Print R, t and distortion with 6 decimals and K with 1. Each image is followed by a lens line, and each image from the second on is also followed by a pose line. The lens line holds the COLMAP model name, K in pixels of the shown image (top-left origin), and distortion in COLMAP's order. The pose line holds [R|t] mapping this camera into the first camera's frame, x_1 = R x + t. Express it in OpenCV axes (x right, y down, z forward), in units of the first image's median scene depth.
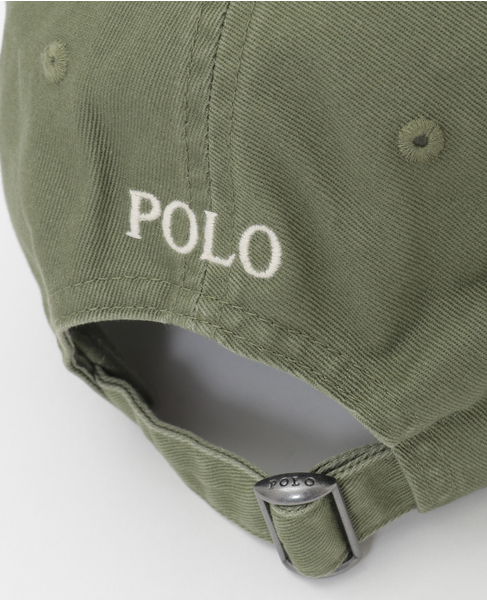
lens RADIAL K [[1789.1, 0, 240.7], [0, 1789.1, 296.9], [0, 0, 1]] dist [-0.061633, 0.000000]
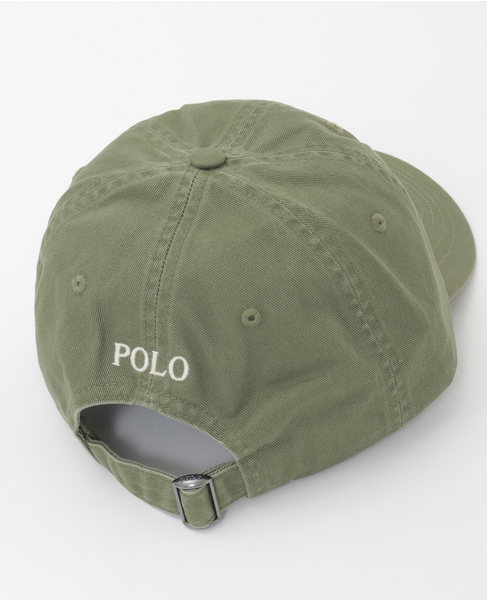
lens RADIAL K [[1107.8, 0, 245.5], [0, 1107.8, 301.4], [0, 0, 1]] dist [-0.034766, 0.000000]
pose [[0.992704, 0.005571, 0.120449, -0.068765], [0.009833, 0.991865, -0.126915, 0.063424], [-0.120176, 0.127173, 0.984573, -0.350449]]
